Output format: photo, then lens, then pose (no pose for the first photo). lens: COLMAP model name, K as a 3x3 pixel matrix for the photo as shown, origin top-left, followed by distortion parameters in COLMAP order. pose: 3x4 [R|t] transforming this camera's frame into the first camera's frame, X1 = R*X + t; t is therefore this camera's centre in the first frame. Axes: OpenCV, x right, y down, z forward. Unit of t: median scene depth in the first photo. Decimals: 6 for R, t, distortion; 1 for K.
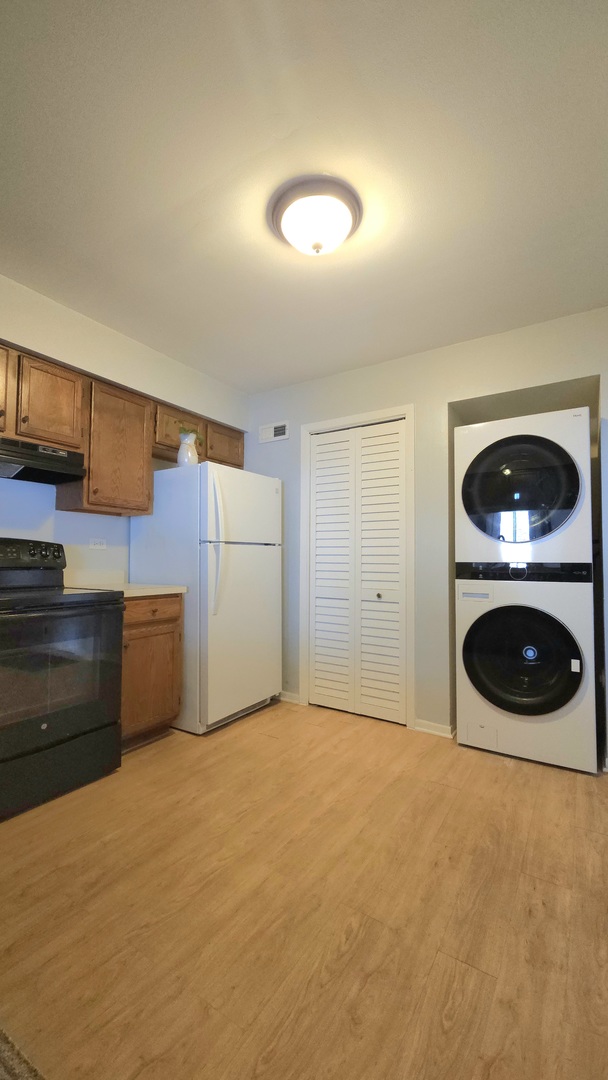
lens RADIAL K [[429.6, 0, 307.4], [0, 429.6, 542.4], [0, 0, 1]] dist [0.000582, -0.011282]
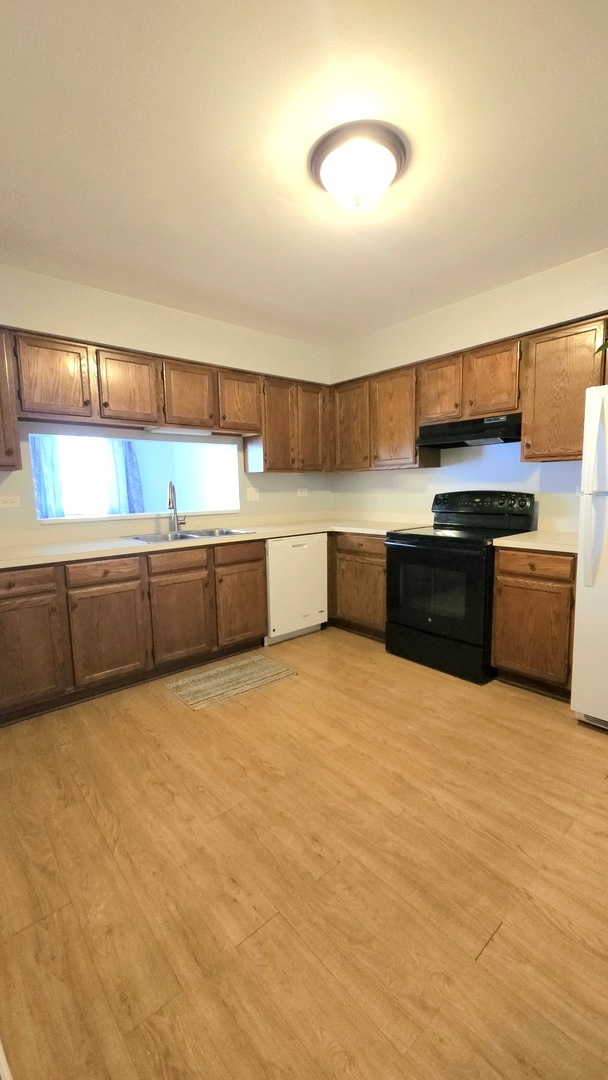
lens RADIAL K [[429.6, 0, 307.4], [0, 429.6, 542.4], [0, 0, 1]] dist [0.000582, -0.011282]
pose [[-0.276969, 0.132723, -0.951668, 1.070277], [0.064934, 0.990736, 0.119273, -0.066394], [0.958682, -0.028760, -0.283022, 1.166101]]
